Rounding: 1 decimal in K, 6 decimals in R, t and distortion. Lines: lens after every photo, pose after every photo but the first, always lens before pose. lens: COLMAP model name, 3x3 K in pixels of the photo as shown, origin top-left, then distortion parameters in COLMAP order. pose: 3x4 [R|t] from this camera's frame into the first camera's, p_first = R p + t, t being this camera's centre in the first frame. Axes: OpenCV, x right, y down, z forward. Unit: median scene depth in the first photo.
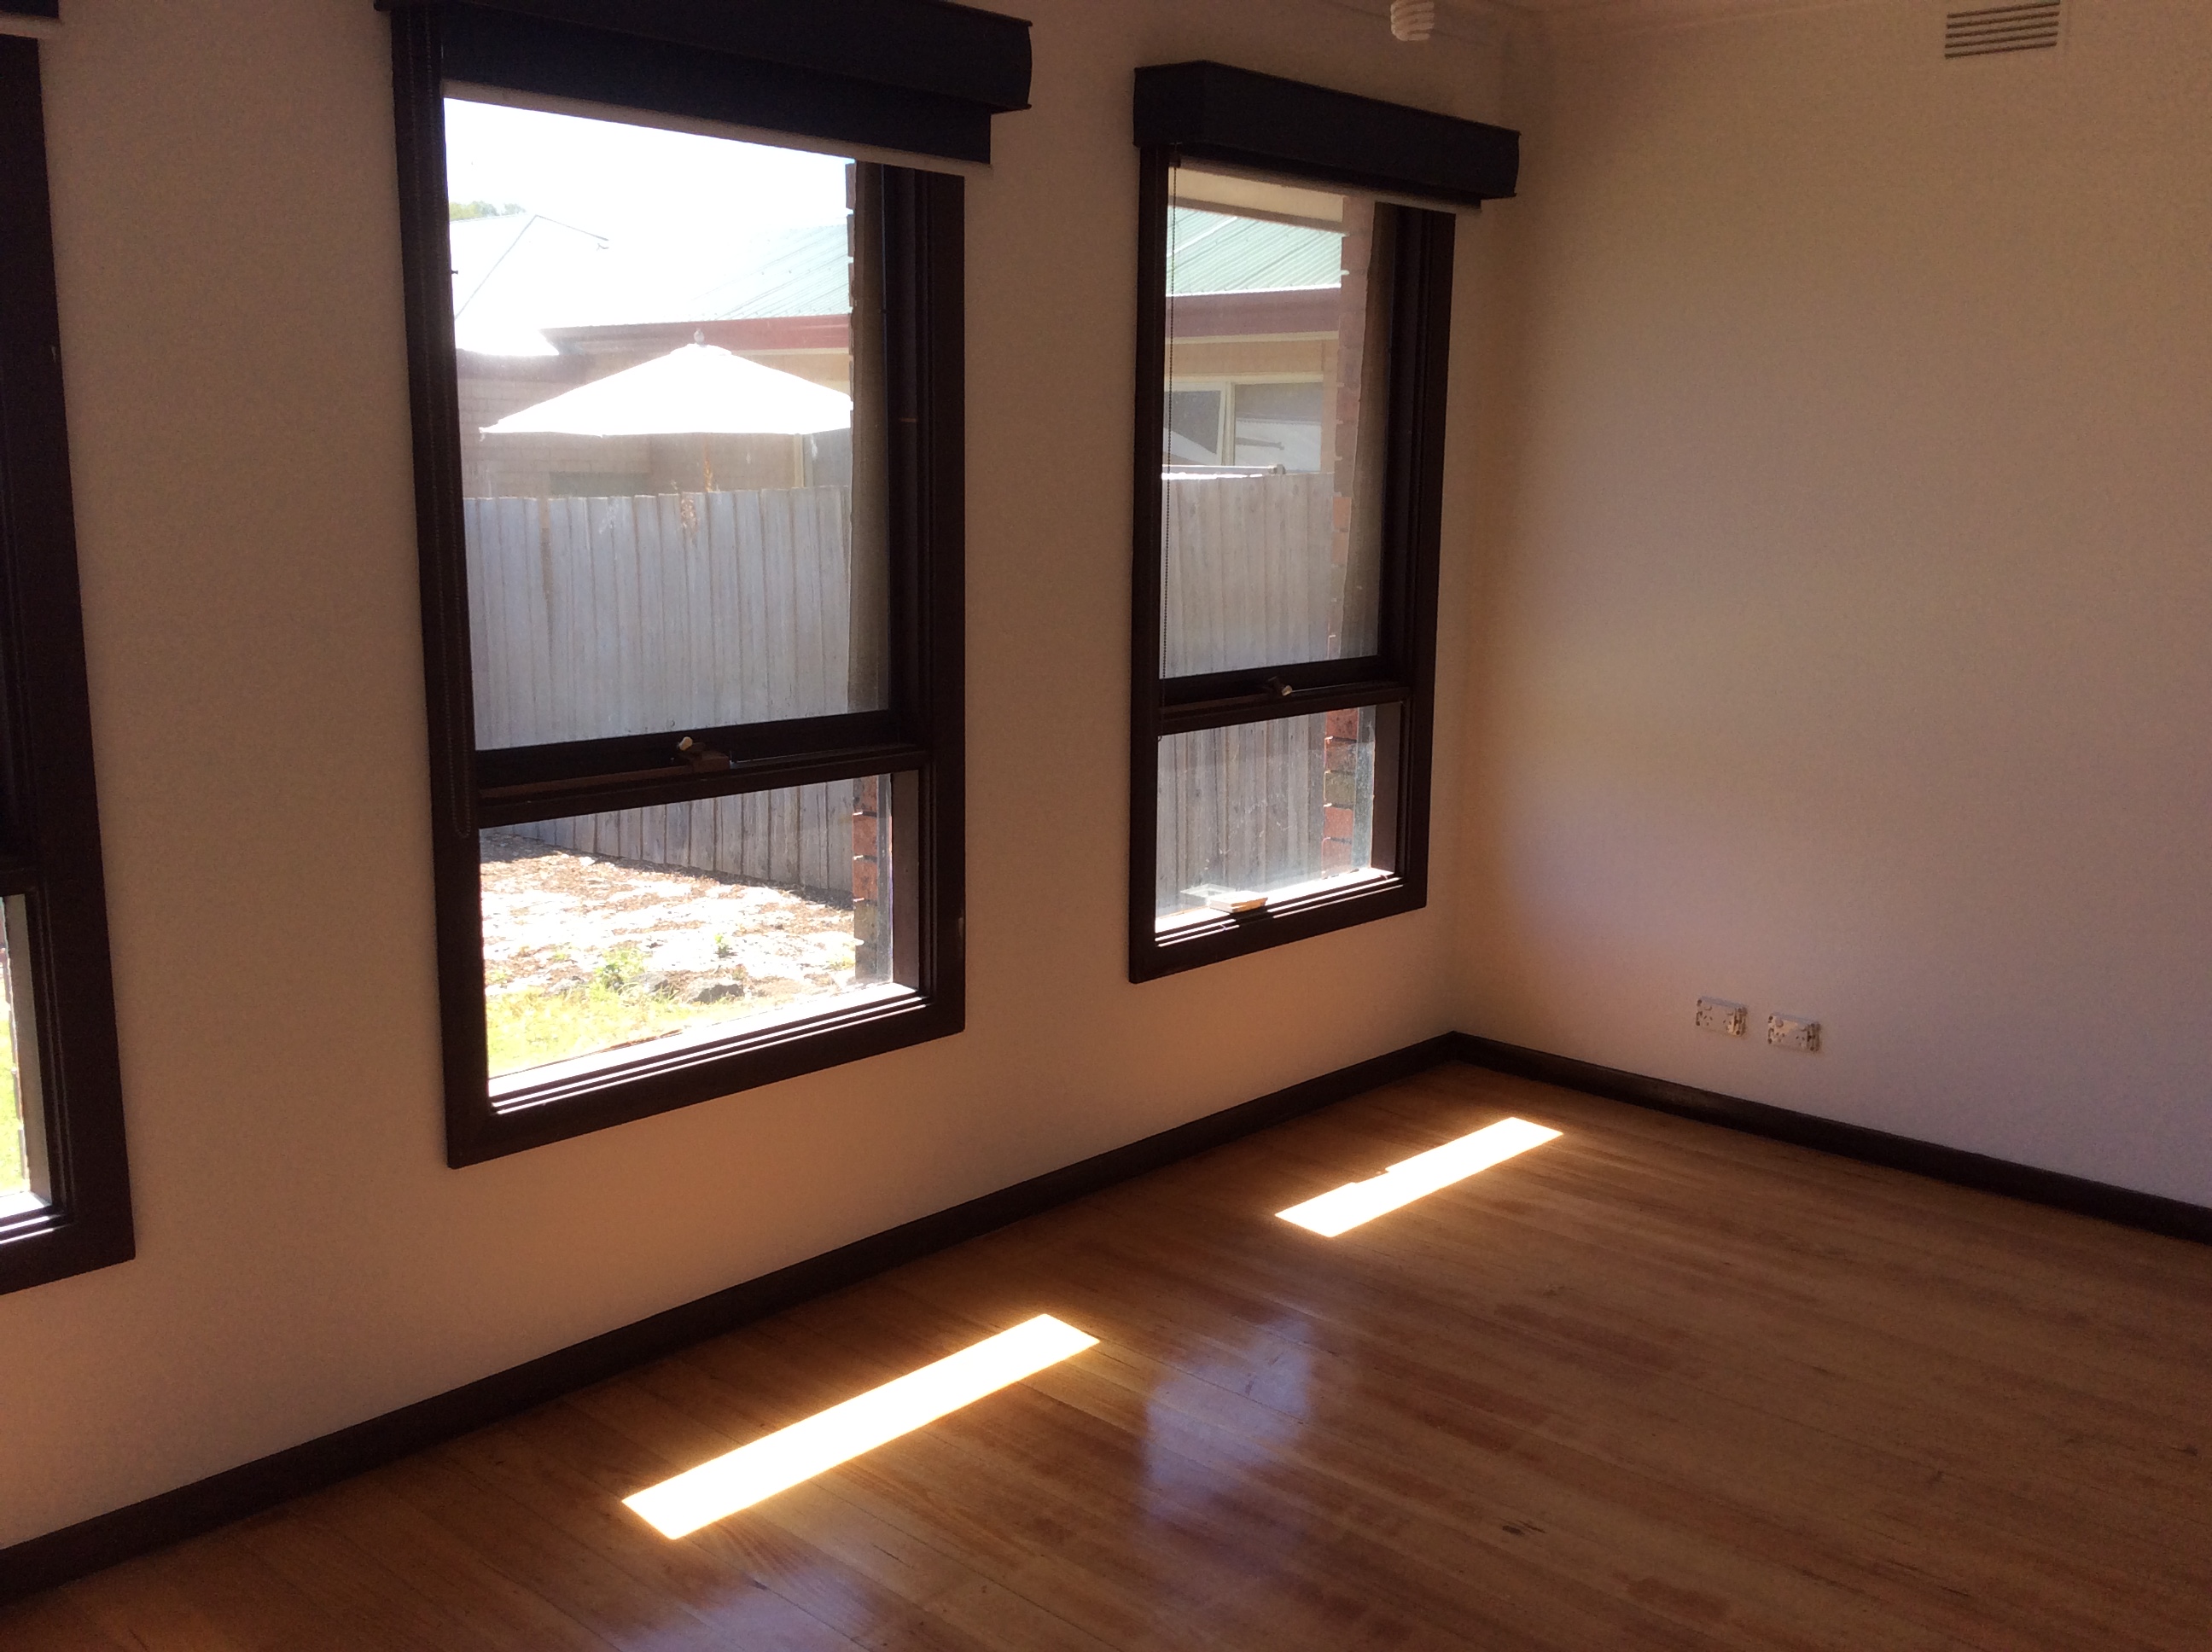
lens RADIAL K [[2052.5, 0, 1108.3], [0, 2052.5, 833.5], [0, 0, 1]] dist [0.105955, -0.177701]
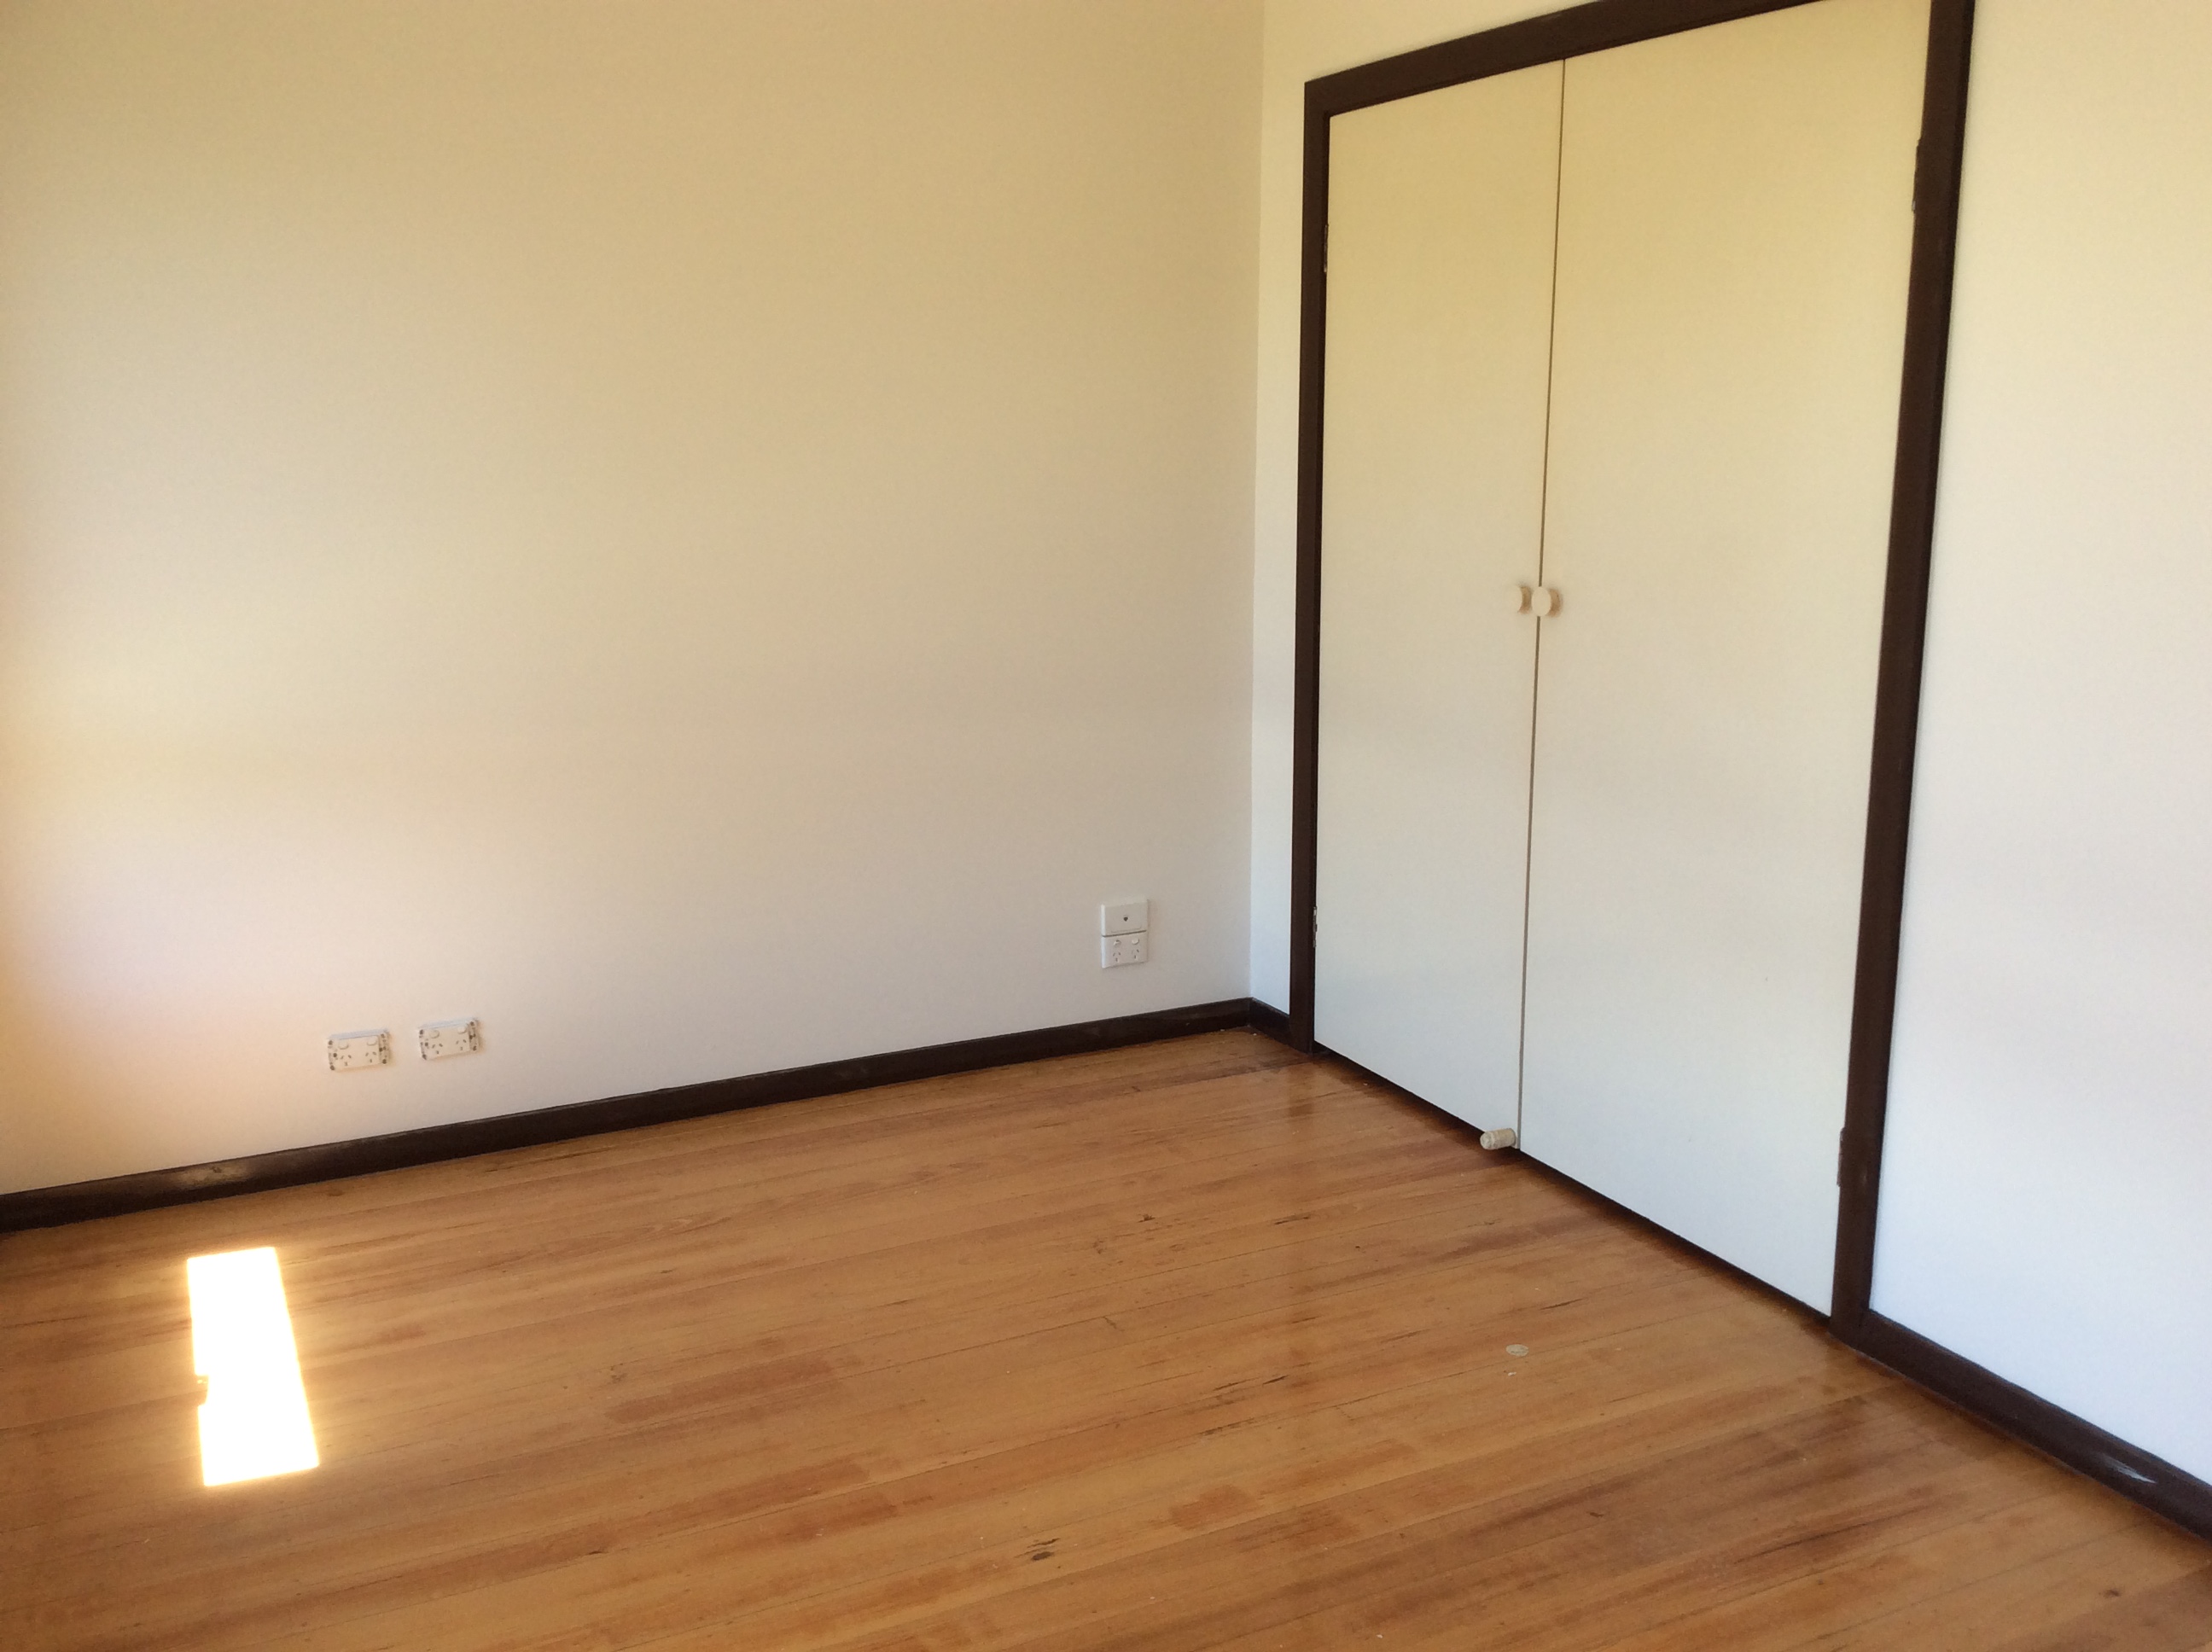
lens RADIAL K [[2052.5, 0, 1108.3], [0, 2052.5, 833.5], [0, 0, 1]] dist [0.105955, -0.177701]
pose [[0.351862, -0.213099, 0.911473, -0.425174], [0.184609, 0.970414, 0.155613, -0.089706], [-0.917667, 0.113512, 0.380792, 0.422831]]
